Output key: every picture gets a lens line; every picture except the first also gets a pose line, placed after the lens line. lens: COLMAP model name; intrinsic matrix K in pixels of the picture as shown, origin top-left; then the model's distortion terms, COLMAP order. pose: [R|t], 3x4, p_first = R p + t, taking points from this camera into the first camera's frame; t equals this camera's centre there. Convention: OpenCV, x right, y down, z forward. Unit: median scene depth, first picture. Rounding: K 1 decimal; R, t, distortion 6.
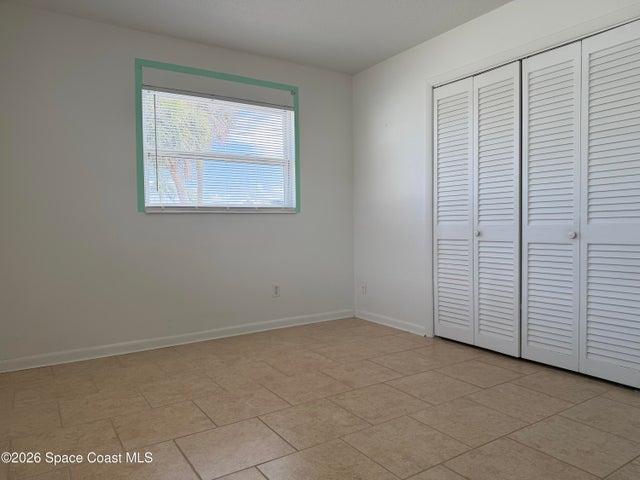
lens RADIAL K [[462.1, 0, 316.4], [0, 462.1, 243.3], [0, 0, 1]] dist [0.034743, -0.080133]
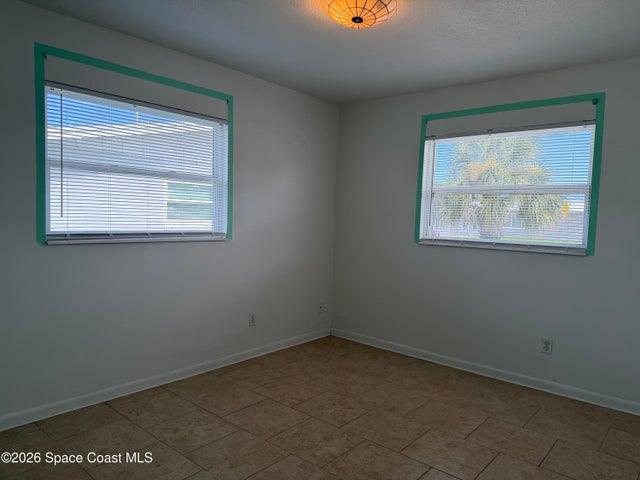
lens RADIAL K [[462.1, 0, 316.2], [0, 462.1, 238.9], [0, 0, 1]] dist [0.034743, -0.080133]
pose [[0.240094, 0.075775, -0.967788, 0.881038], [-0.075995, 0.995356, 0.059081, -0.156254], [0.967770, 0.059363, 0.244738, 0.546288]]
